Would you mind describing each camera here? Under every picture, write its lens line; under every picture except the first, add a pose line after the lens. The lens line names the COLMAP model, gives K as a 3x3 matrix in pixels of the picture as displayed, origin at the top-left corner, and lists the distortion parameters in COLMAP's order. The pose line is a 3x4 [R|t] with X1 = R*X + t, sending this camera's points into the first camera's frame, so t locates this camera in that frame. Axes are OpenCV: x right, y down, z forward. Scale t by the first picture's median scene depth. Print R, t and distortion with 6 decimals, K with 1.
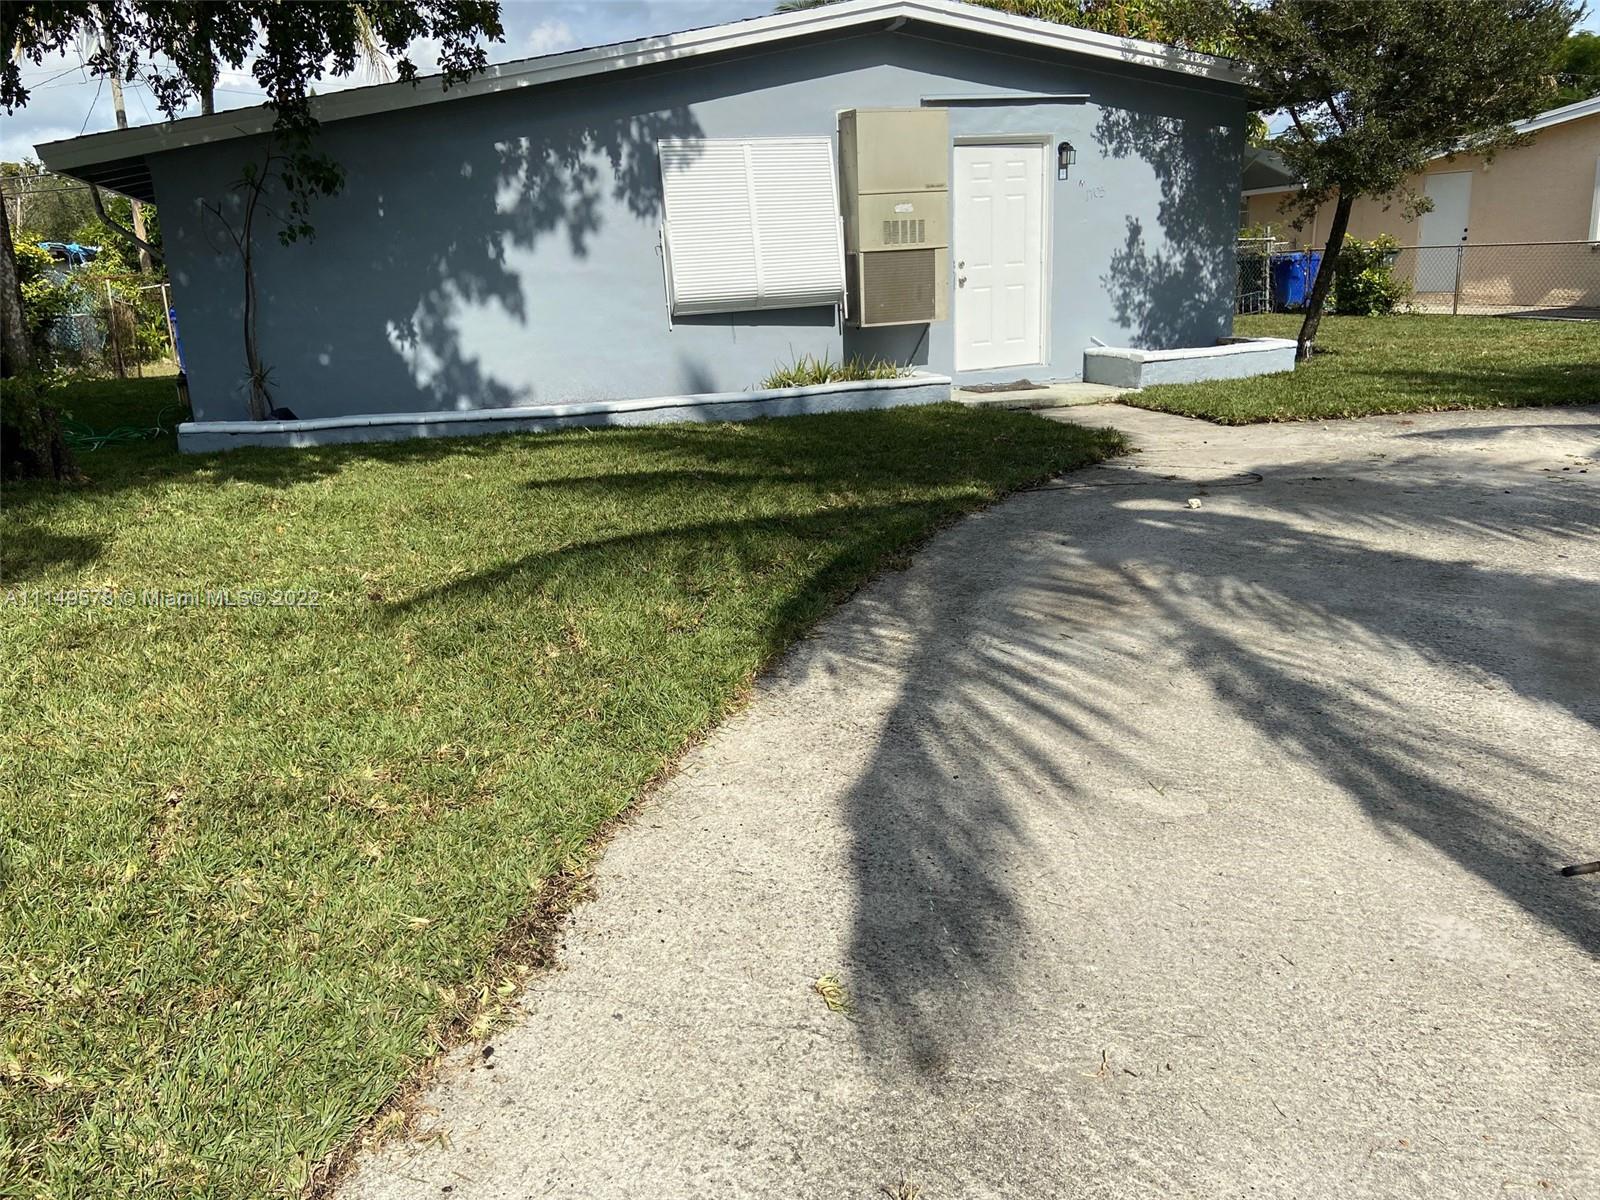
lens RADIAL K [[1202.9, 0, 770.1], [0, 1202.9, 609.5], [0, 0, 1]] dist [0.109753, -0.130441]
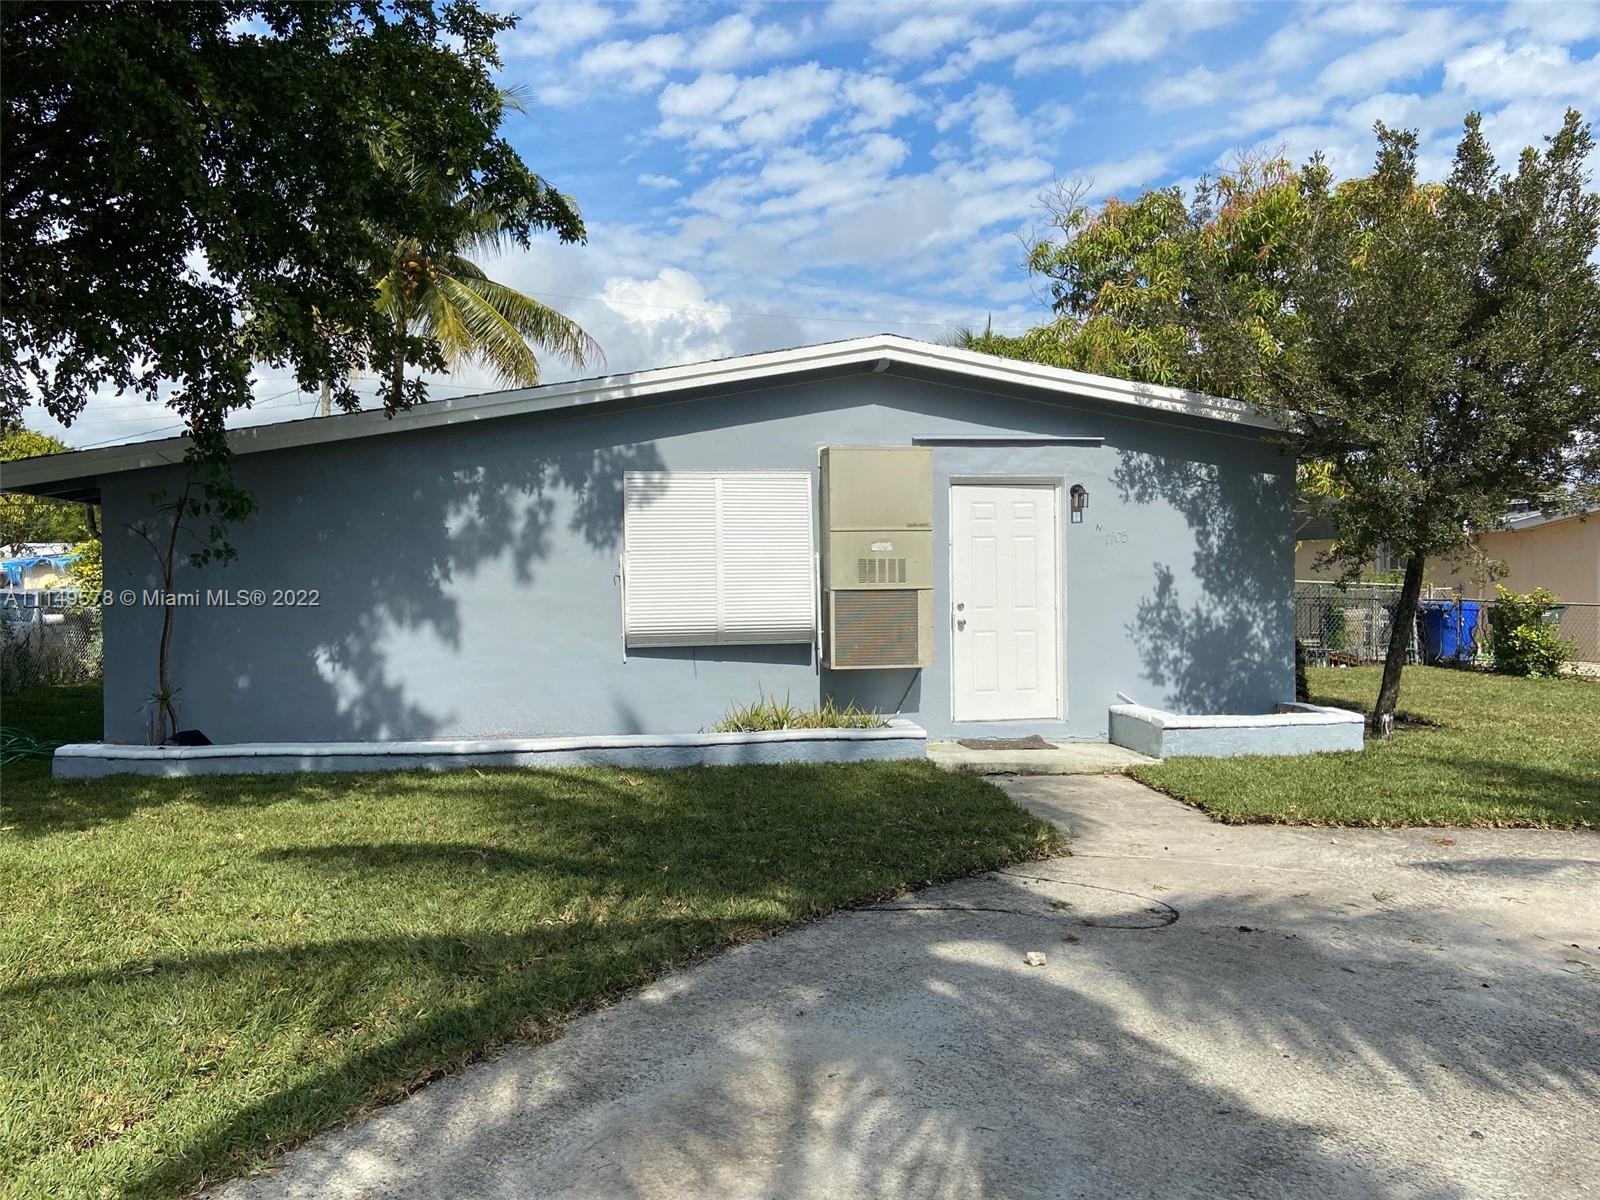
lens RADIAL K [[1202.9, 0, 800.9], [0, 1202.9, 590.9], [0, 0, 1]] dist [0.109753, -0.130441]
pose [[0.985723, 0.040949, -0.163321, 0.206827], [-0.081306, 0.965154, -0.248730, -0.069291], [0.147445, 0.258457, 0.954704, 0.136497]]
